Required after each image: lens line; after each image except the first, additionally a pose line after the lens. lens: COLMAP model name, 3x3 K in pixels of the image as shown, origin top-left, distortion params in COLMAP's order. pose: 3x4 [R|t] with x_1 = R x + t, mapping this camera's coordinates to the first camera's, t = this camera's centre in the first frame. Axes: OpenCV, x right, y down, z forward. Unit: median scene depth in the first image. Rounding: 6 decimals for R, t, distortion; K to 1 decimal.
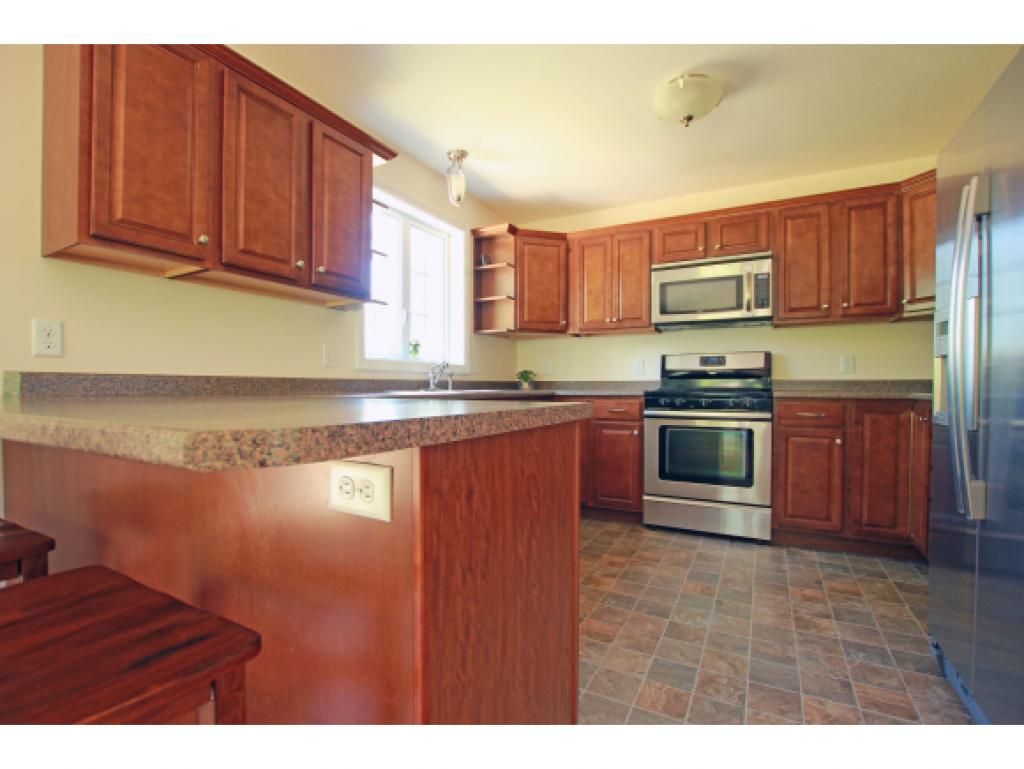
lens RADIAL K [[477.4, 0, 506.7], [0, 477.4, 392.0], [0, 0, 1]] dist [-0.026803, 0.001761]
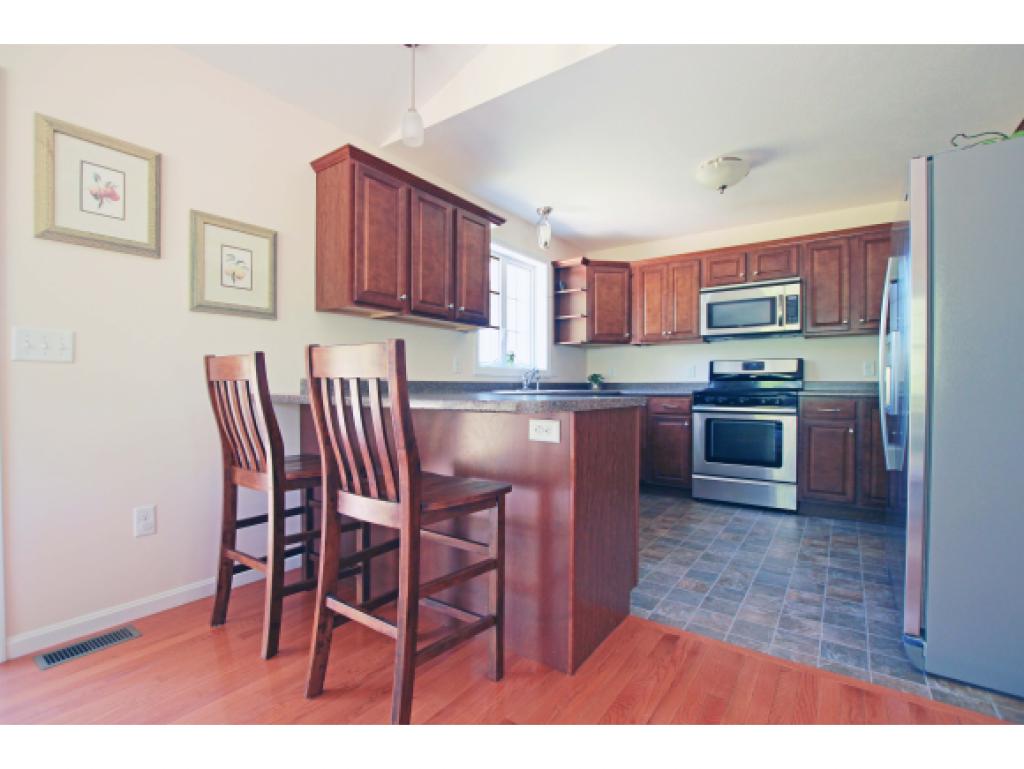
lens RADIAL K [[477.4, 0, 505.8], [0, 477.4, 392.6], [0, 0, 1]] dist [-0.026803, 0.001761]
pose [[0.992109, 0.001420, -0.125371, -0.045557], [-0.001406, 0.999999, 0.000200, 0.003375], [0.125371, -0.000022, 0.992110, -0.318144]]
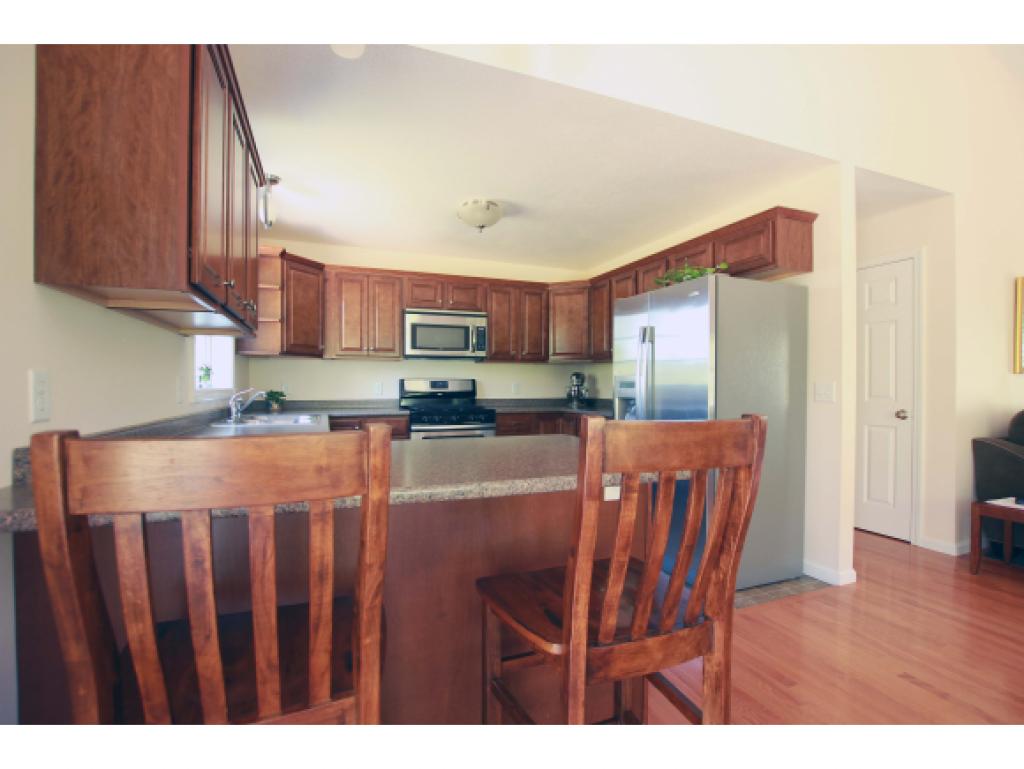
lens RADIAL K [[477.4, 0, 503.0], [0, 477.4, 391.0], [0, 0, 1]] dist [-0.026803, 0.001761]
pose [[0.657769, -0.007546, 0.753182, -0.526069], [0.007671, 0.999965, 0.003320, -0.059515], [-0.753181, 0.003594, 0.657804, -0.012119]]
